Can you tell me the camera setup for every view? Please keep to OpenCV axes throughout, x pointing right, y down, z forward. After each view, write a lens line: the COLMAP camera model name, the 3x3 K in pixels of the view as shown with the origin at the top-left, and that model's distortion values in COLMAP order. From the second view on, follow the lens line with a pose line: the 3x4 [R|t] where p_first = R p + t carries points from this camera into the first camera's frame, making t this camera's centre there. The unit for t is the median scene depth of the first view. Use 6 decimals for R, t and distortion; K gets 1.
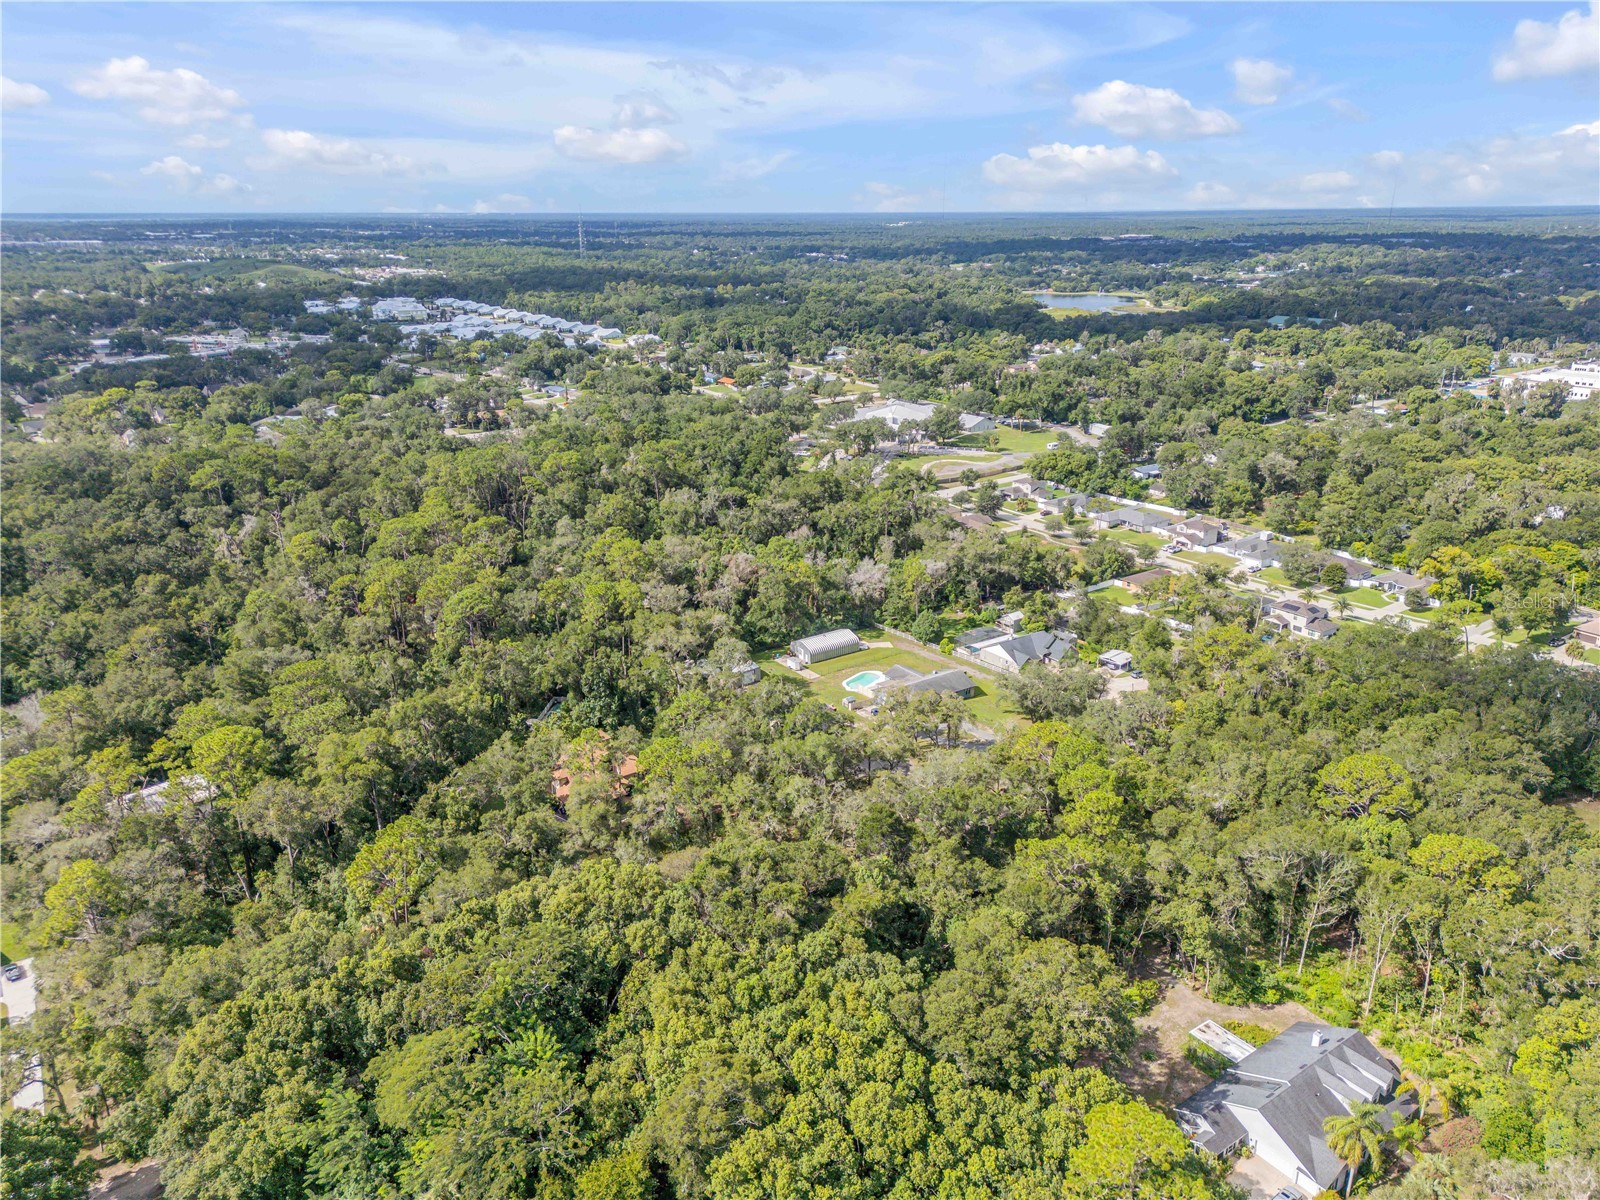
lens RADIAL K [[1115.5, 0, 800.0], [0, 1115.5, 600.0], [0, 0, 1]] dist [0.075788, -0.070504]
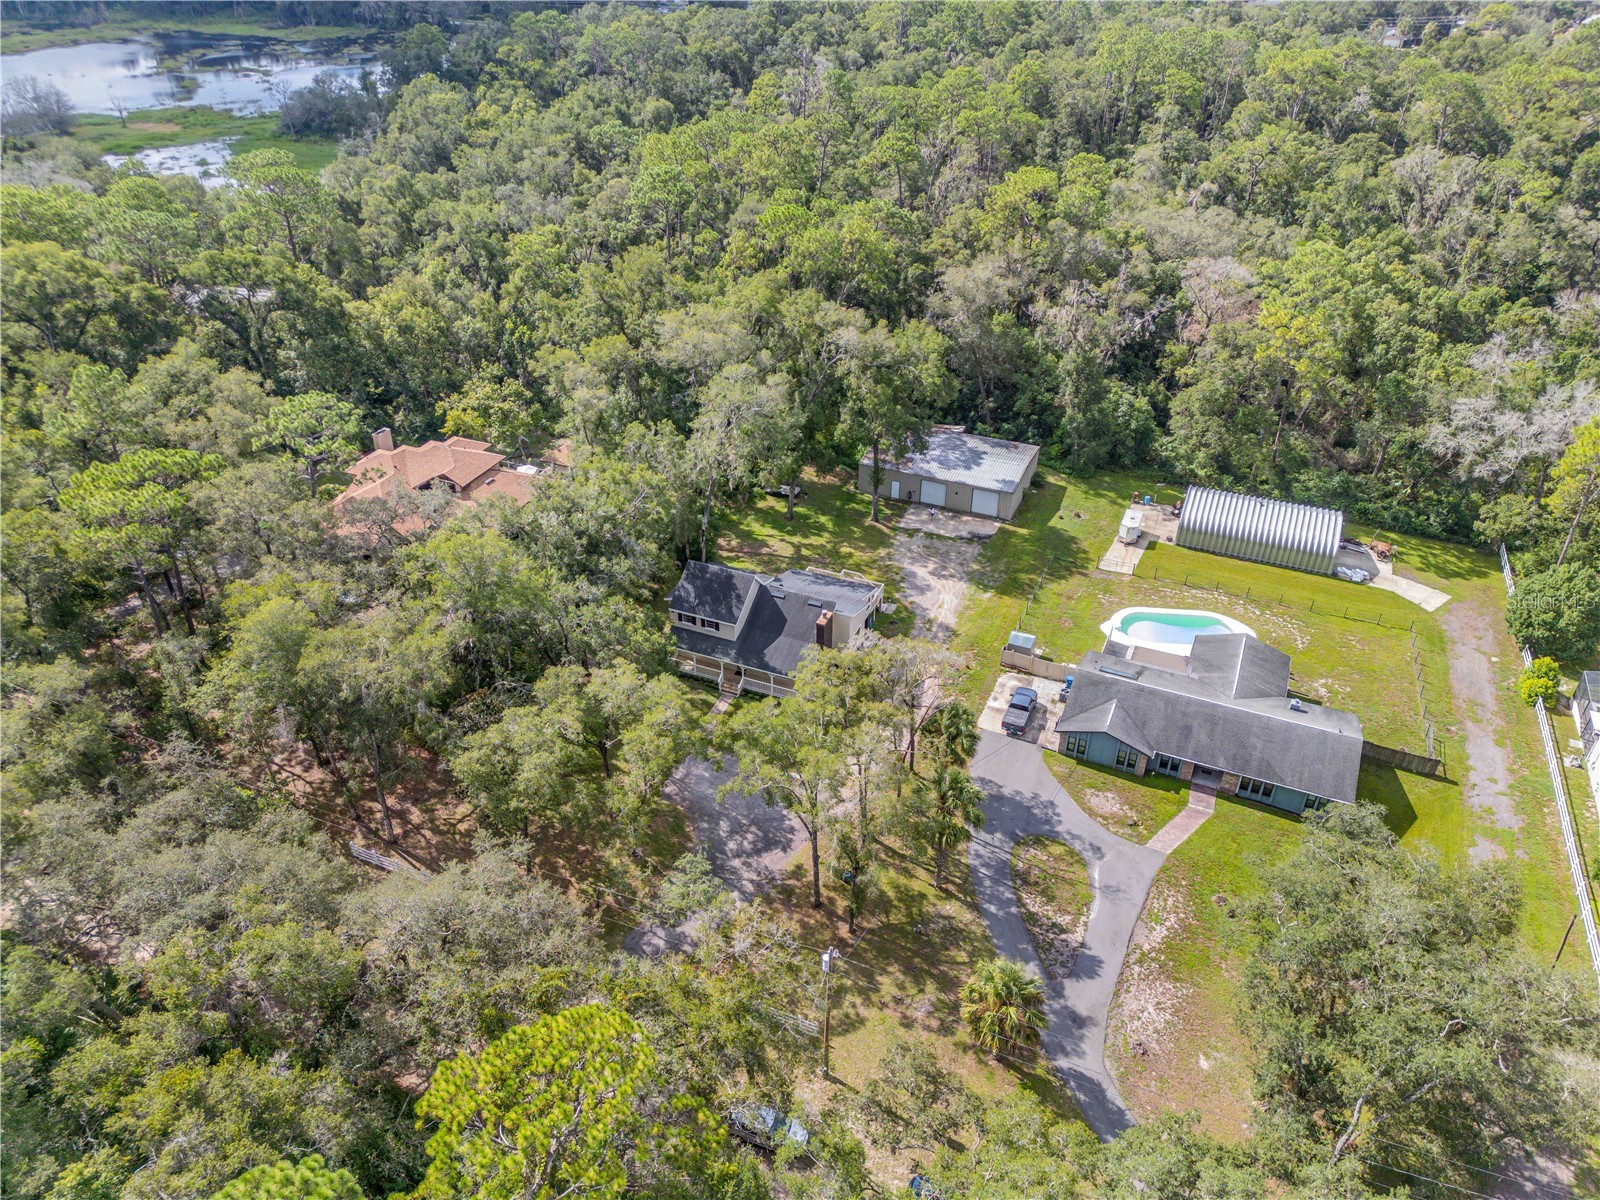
lens RADIAL K [[1121.7, 0, 800.0], [0, 1121.7, 600.0], [0, 0, 1]] dist [0.082369, -0.093948]
pose [[0.530041, 0.480926, -0.698403, 0.205486], [-0.282416, 0.876714, 0.389377, -0.044384], [0.799561, -0.009145, 0.600515, 0.508213]]
